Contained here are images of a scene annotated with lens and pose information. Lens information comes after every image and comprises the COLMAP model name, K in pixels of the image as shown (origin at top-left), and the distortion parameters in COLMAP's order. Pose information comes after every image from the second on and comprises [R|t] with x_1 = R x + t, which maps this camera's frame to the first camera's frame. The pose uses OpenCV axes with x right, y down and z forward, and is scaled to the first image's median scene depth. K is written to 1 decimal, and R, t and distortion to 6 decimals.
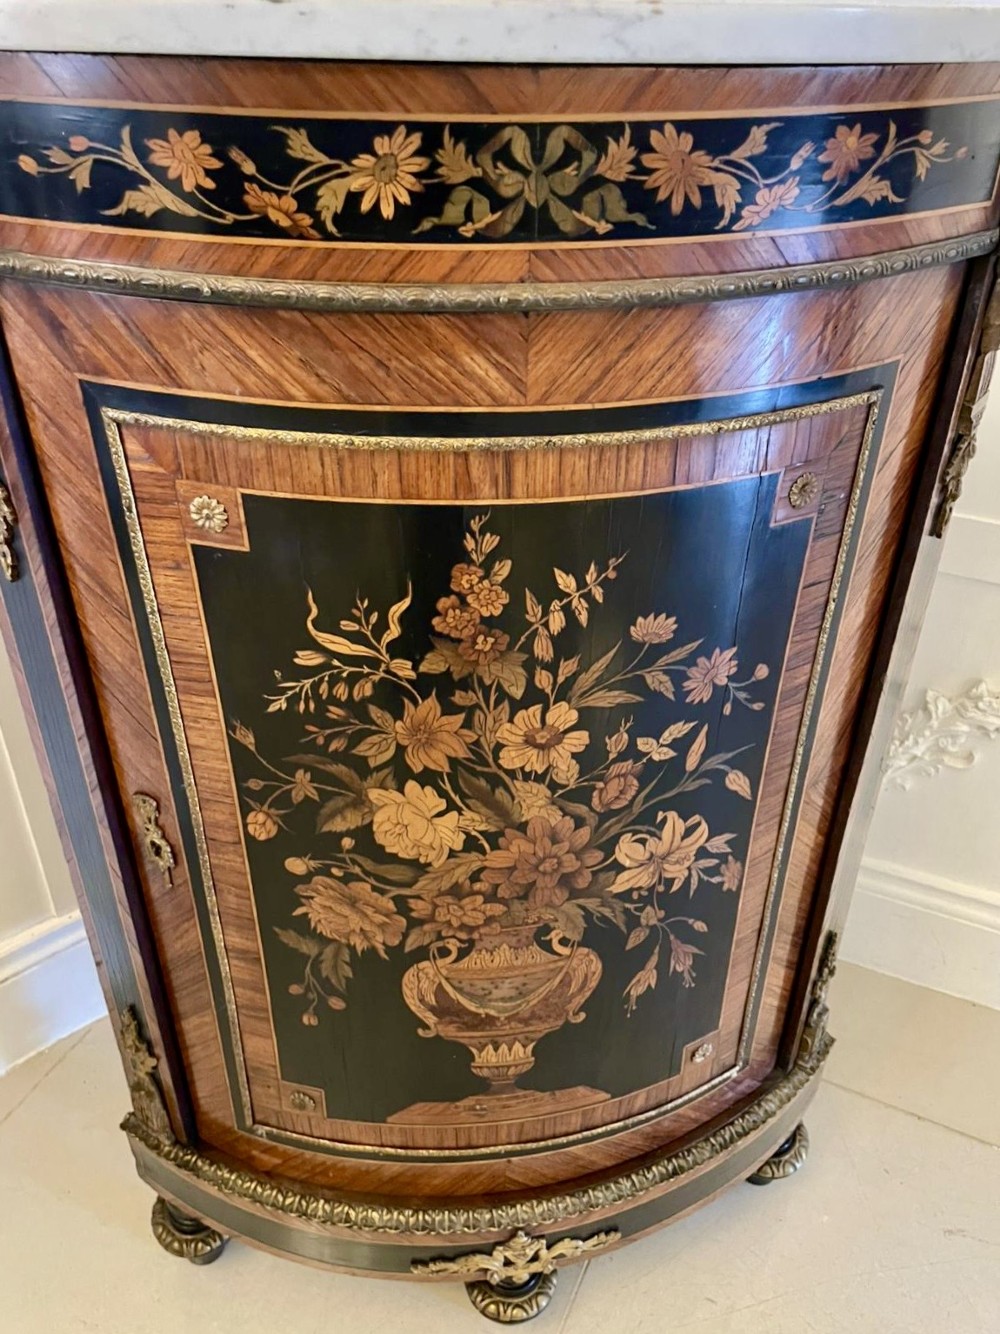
lens RADIAL K [[1075.7, 0, 504.6], [0, 1075.7, 659.9], [0, 0, 1]] dist [0.101367, -0.162496]
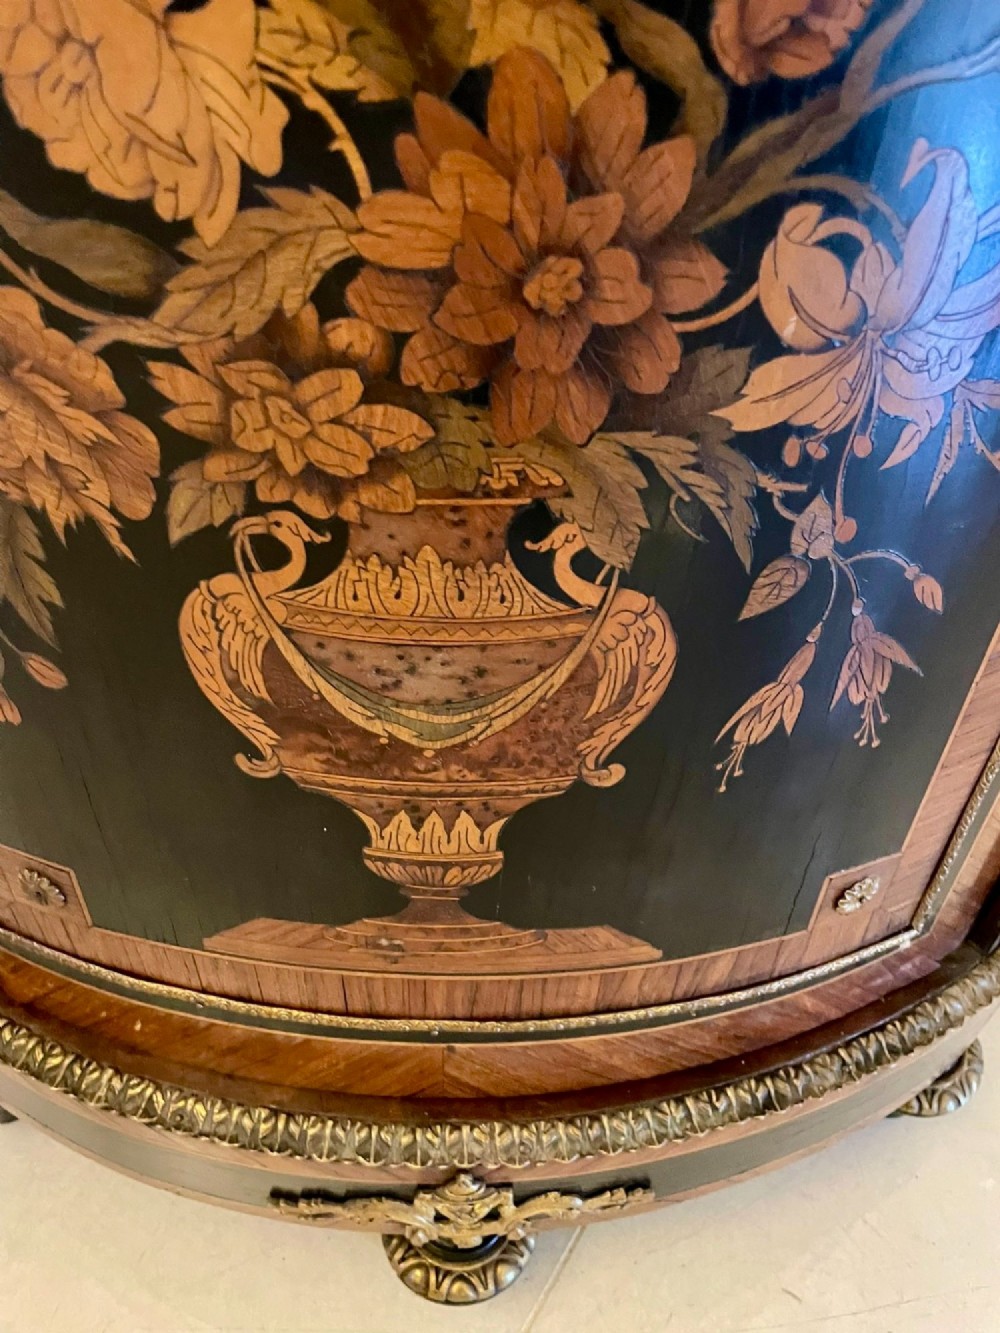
lens RADIAL K [[1023.1, 0, 511.7], [0, 1023.1, 670.3], [0, 0, 1]] dist [0.089219, -0.137378]
pose [[0.991613, 0.103109, -0.077928, 0.066847], [-0.092100, 0.986741, 0.133642, 0.275156], [0.090674, -0.125344, 0.987961, 0.693612]]
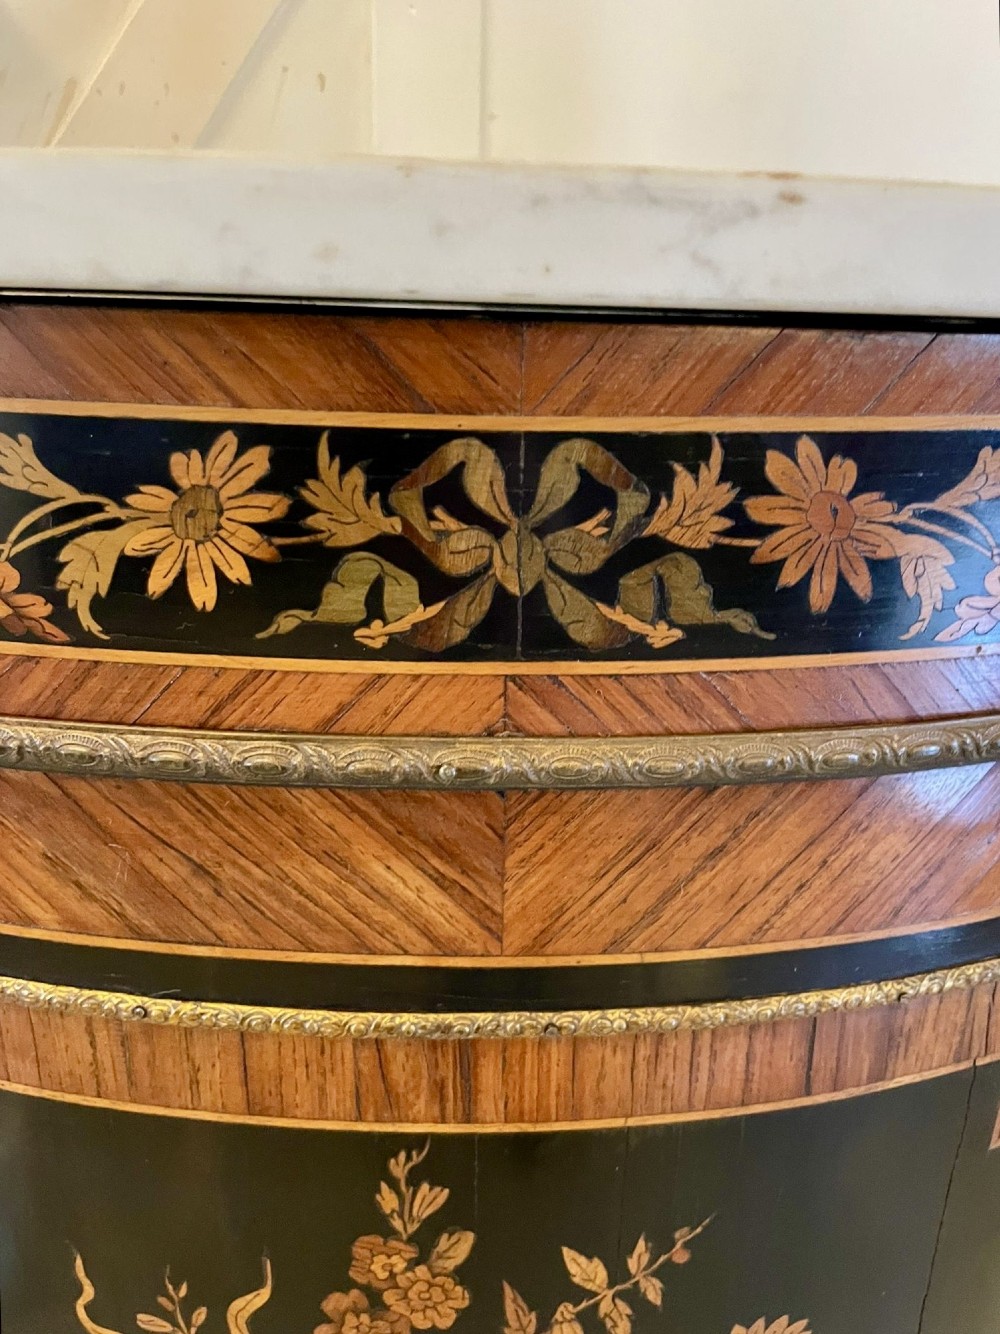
lens RADIAL K [[1075.7, 0, 504.6], [0, 1075.7, 659.9], [0, 0, 1]] dist [0.101367, -0.162496]
pose [[0.996934, 0.034676, -0.070148, 0.038994], [-0.050671, 0.969193, -0.241033, -0.190571], [0.059629, 0.243849, 0.967978, 0.383917]]
